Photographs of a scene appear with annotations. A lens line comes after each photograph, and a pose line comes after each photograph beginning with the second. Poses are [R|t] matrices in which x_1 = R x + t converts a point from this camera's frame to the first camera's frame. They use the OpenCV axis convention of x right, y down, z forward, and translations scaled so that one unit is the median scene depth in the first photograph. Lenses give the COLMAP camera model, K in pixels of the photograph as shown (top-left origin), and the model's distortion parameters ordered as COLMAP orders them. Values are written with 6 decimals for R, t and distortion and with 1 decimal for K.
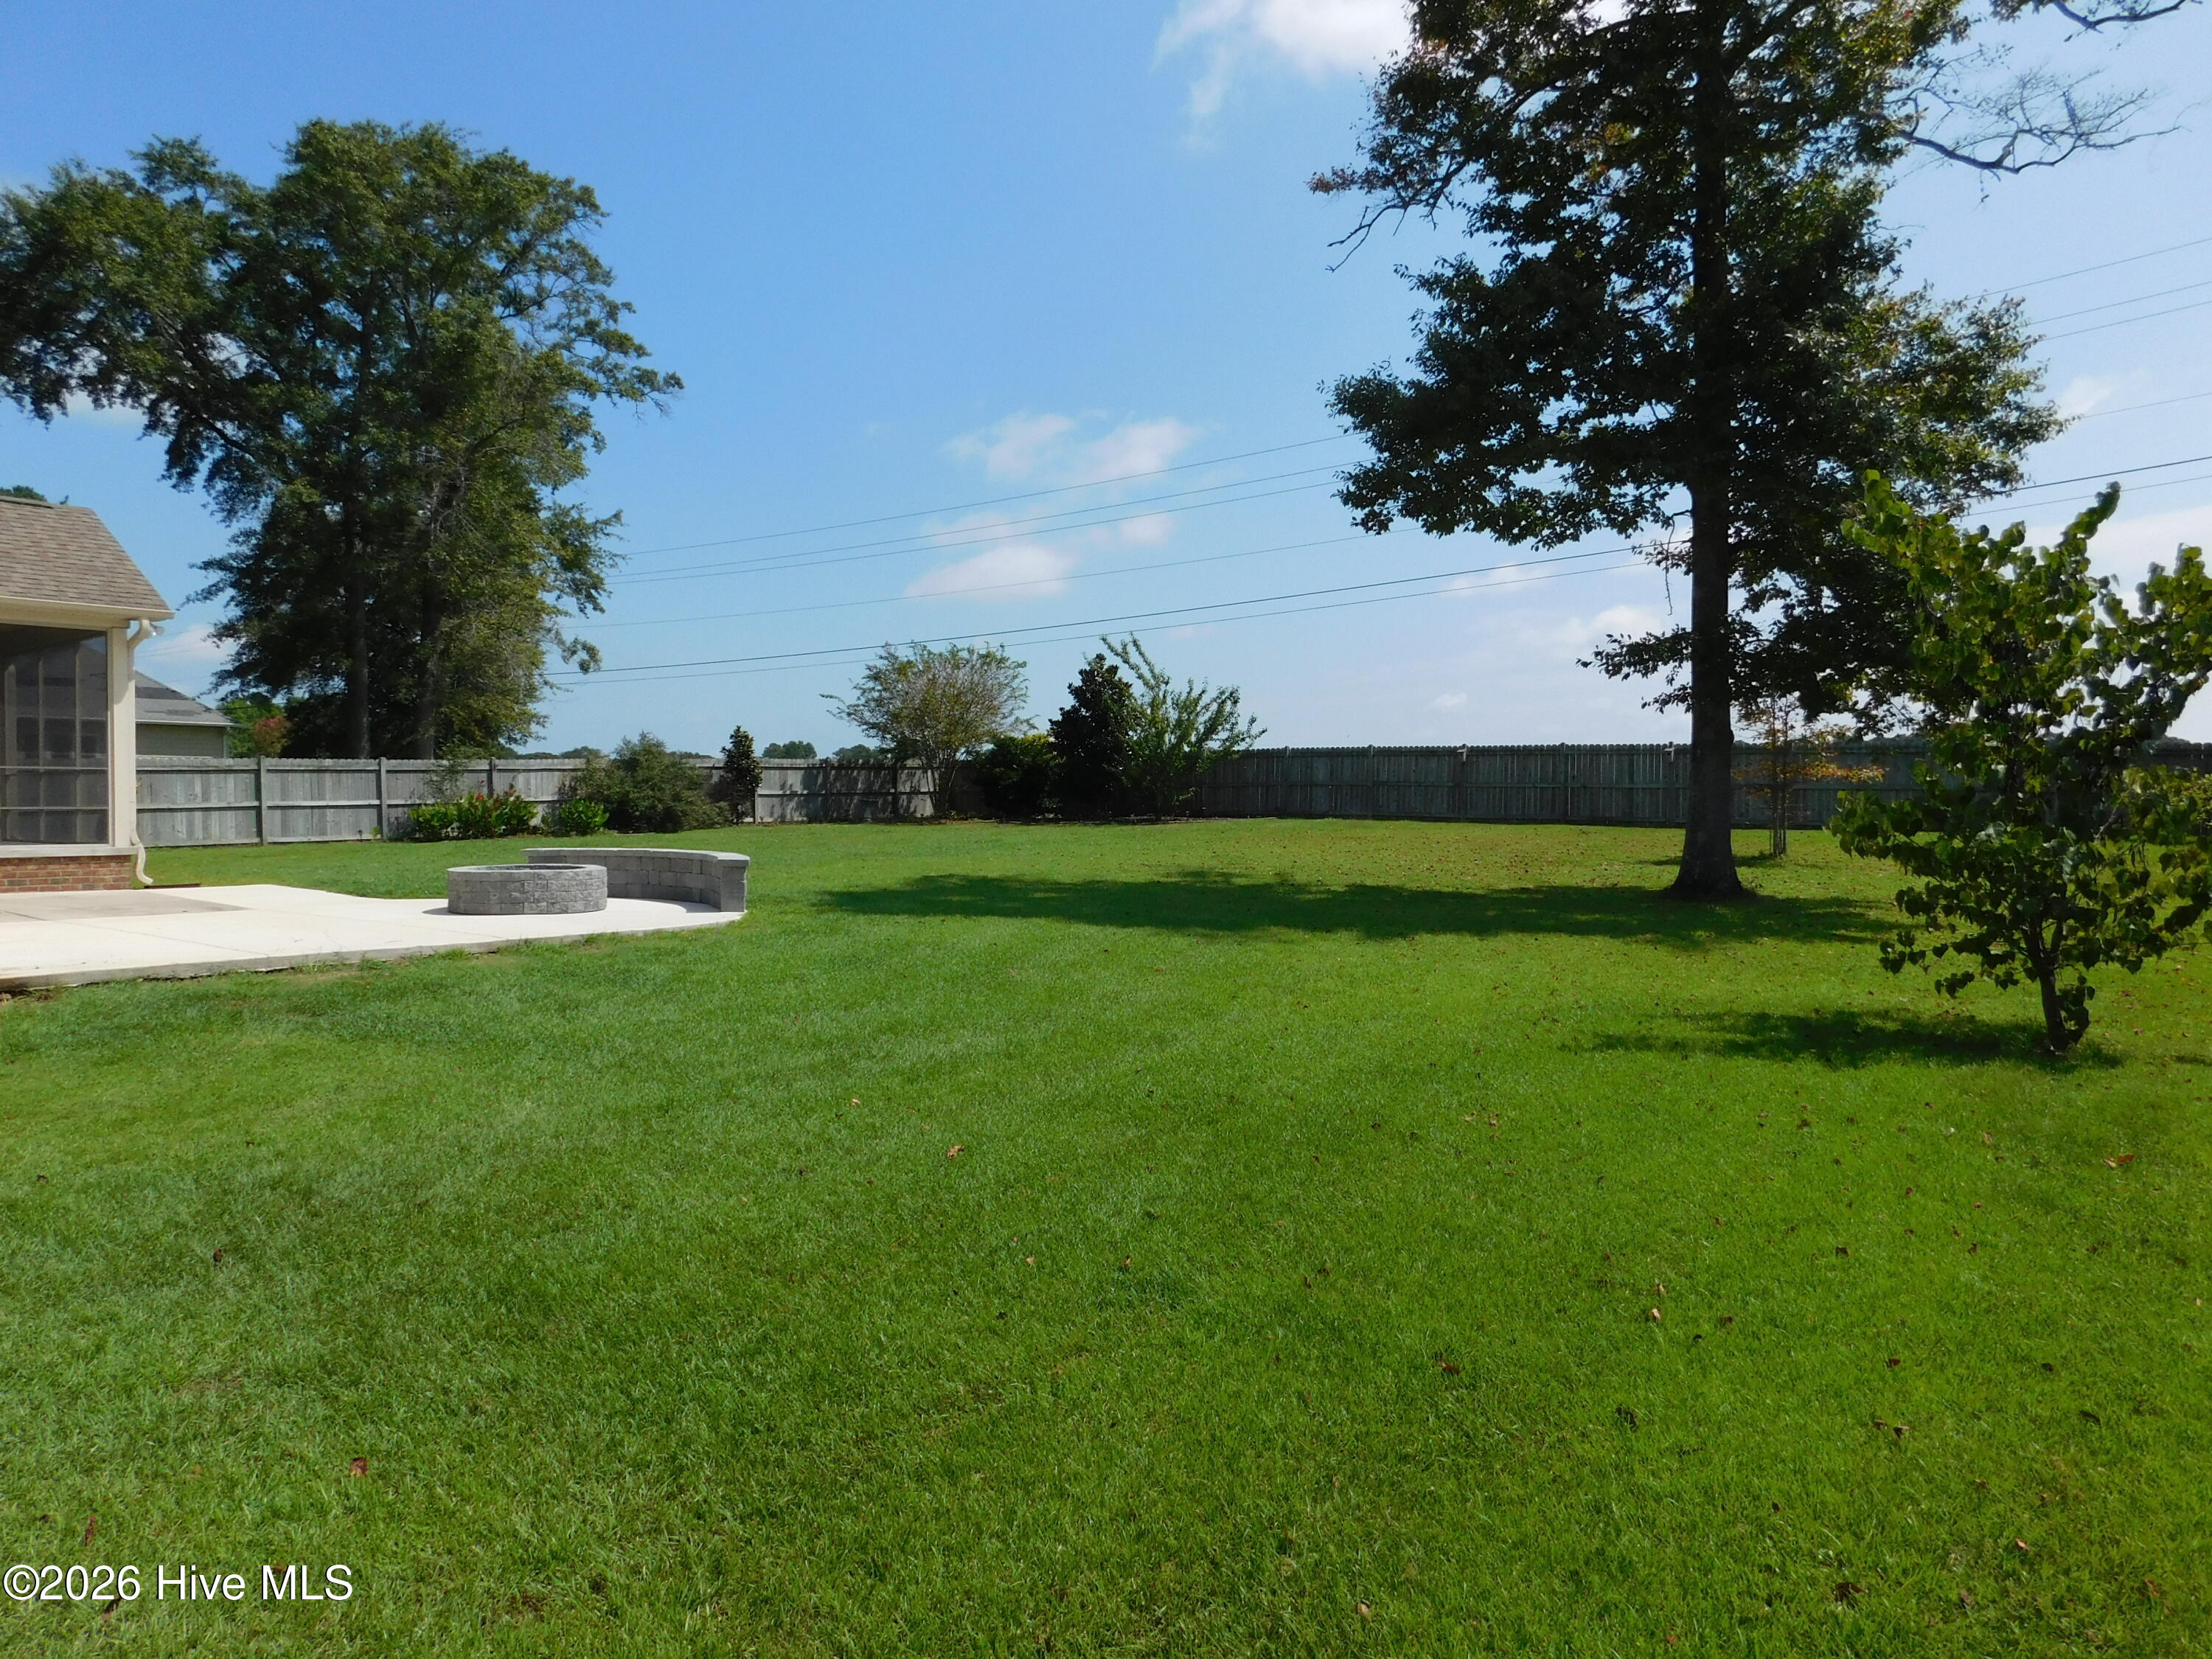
lens RADIAL K [[1455.5, 0, 1114.2], [0, 1455.5, 825.8], [0, 0, 1]] dist [-0.074863, 0.059250]
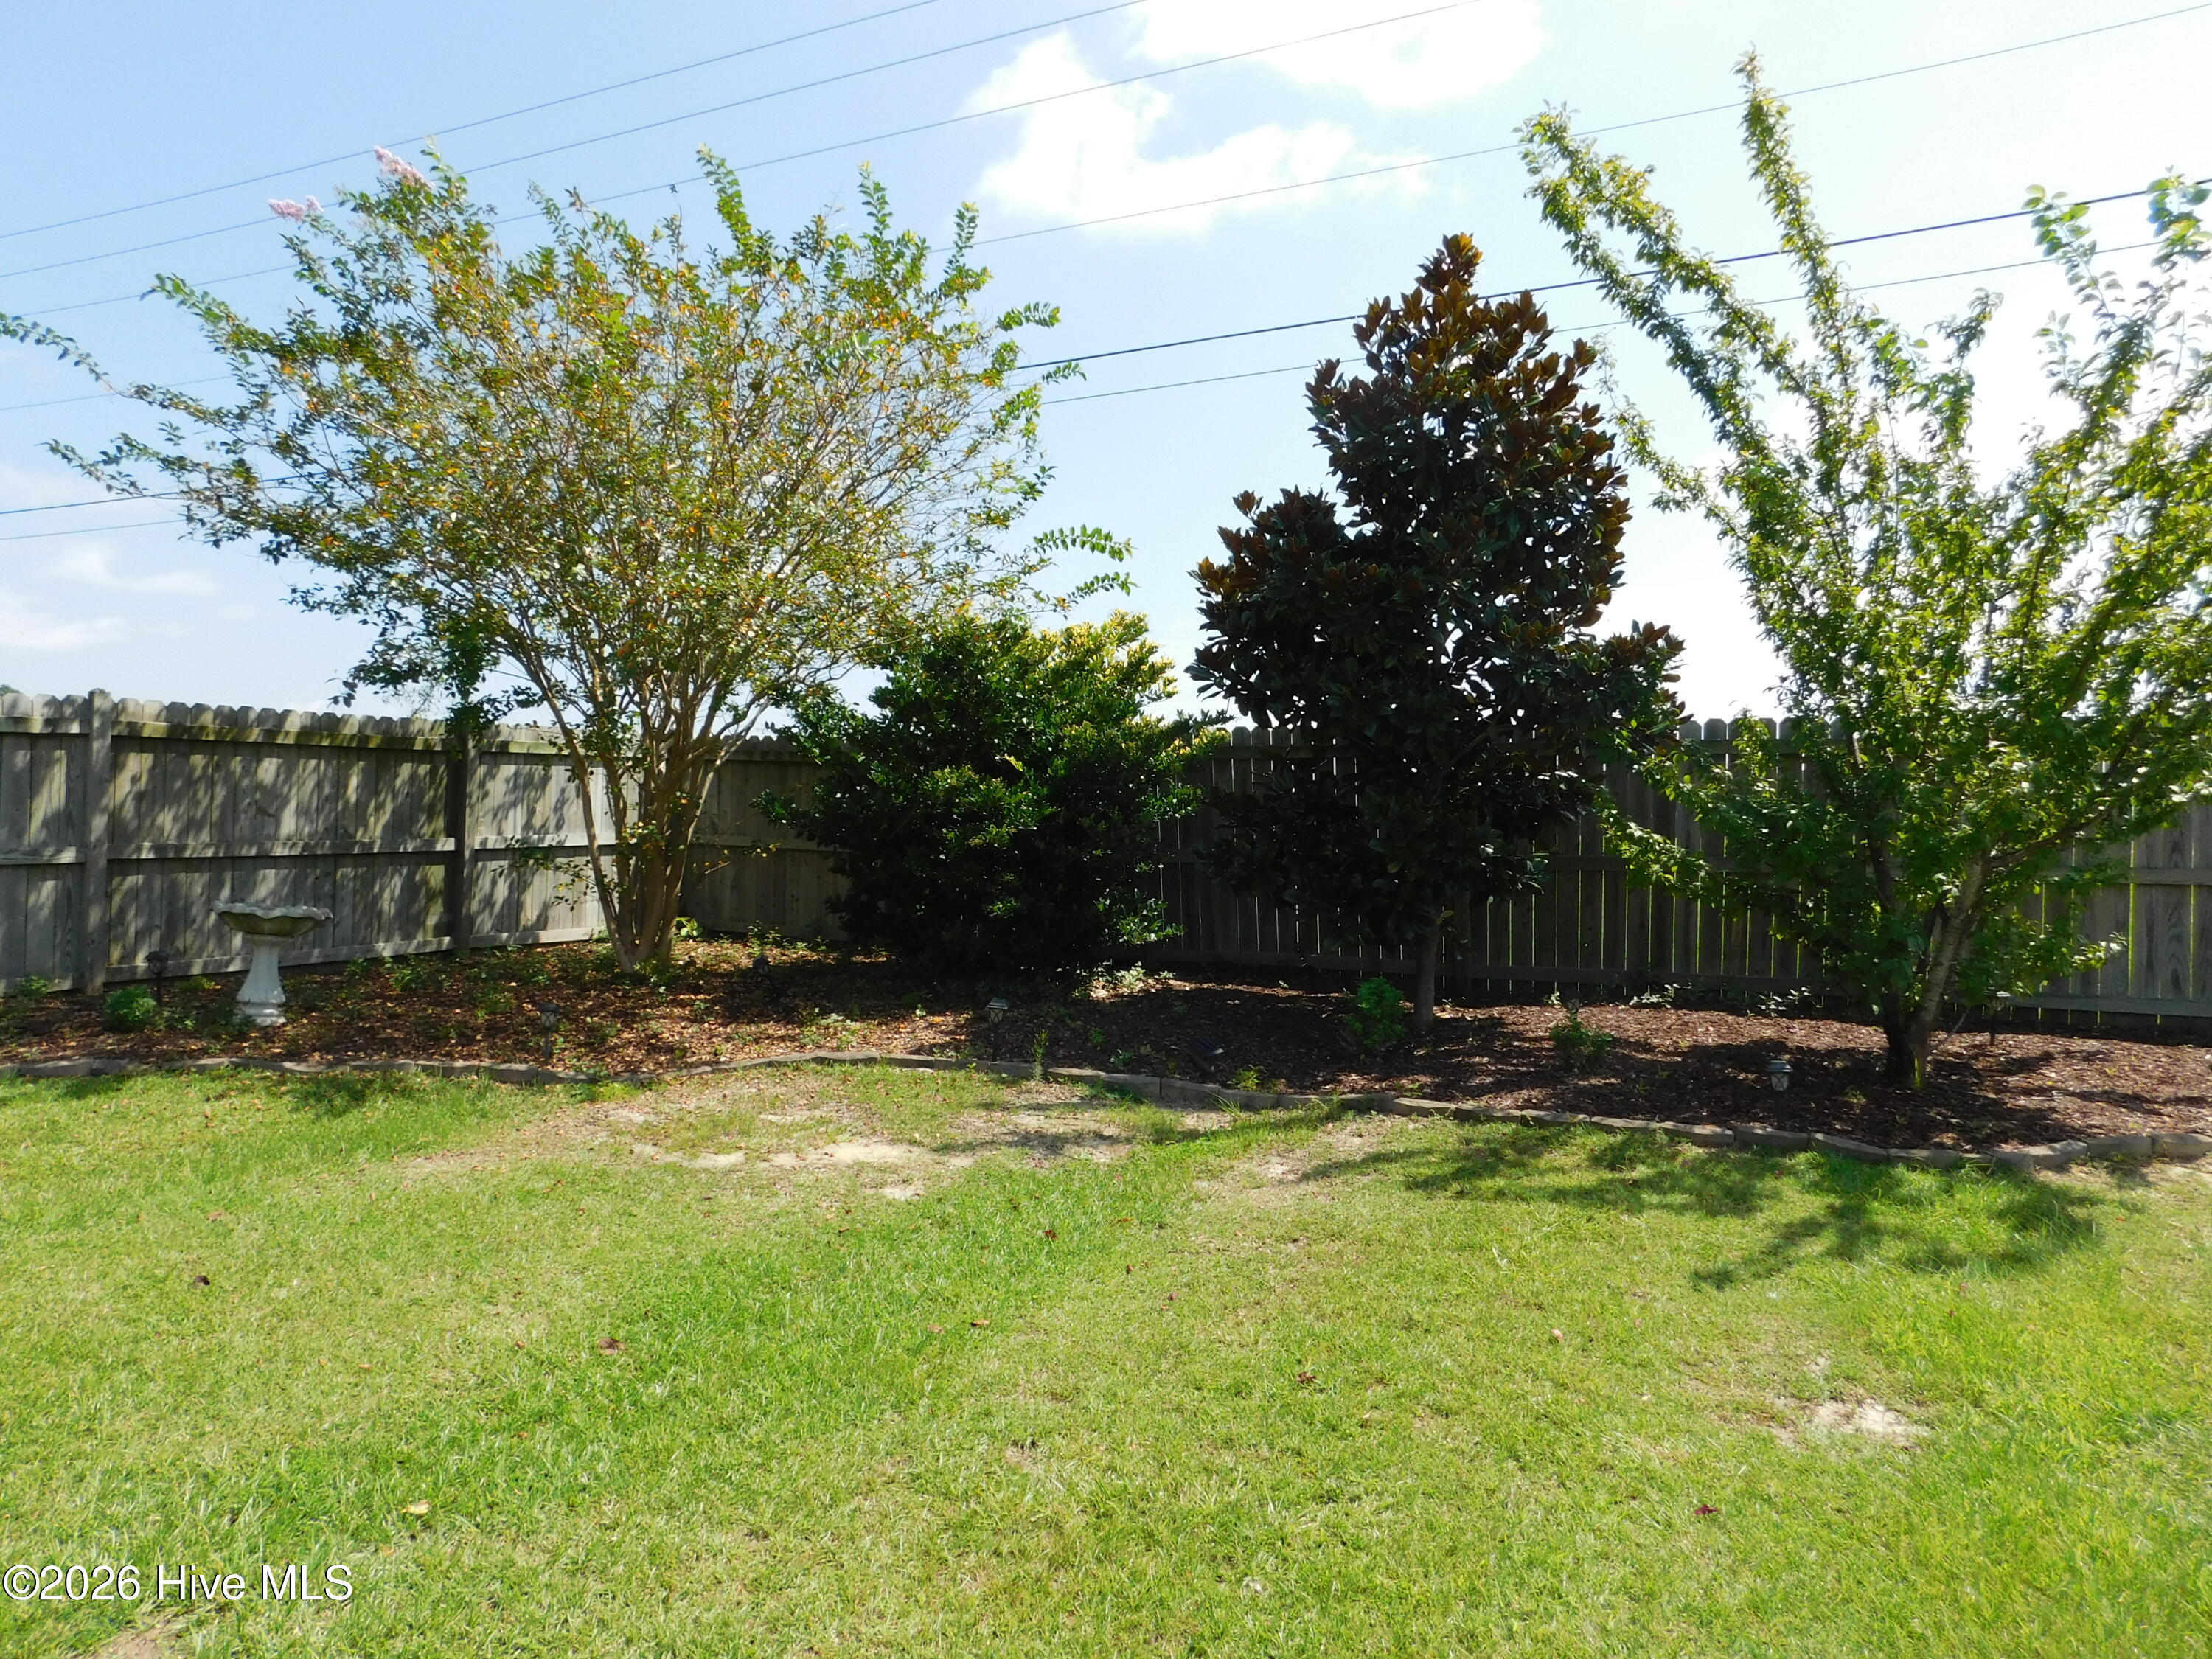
lens RADIAL K [[1455.5, 0, 1114.2], [0, 1455.5, 825.8], [0, 0, 1]] dist [-0.074863, 0.059250]
pose [[0.984677, 0.031116, 0.171589, -0.086725], [-0.031467, 0.999505, -0.000676, -0.033656], [-0.171525, -0.004734, 0.985168, 0.789348]]
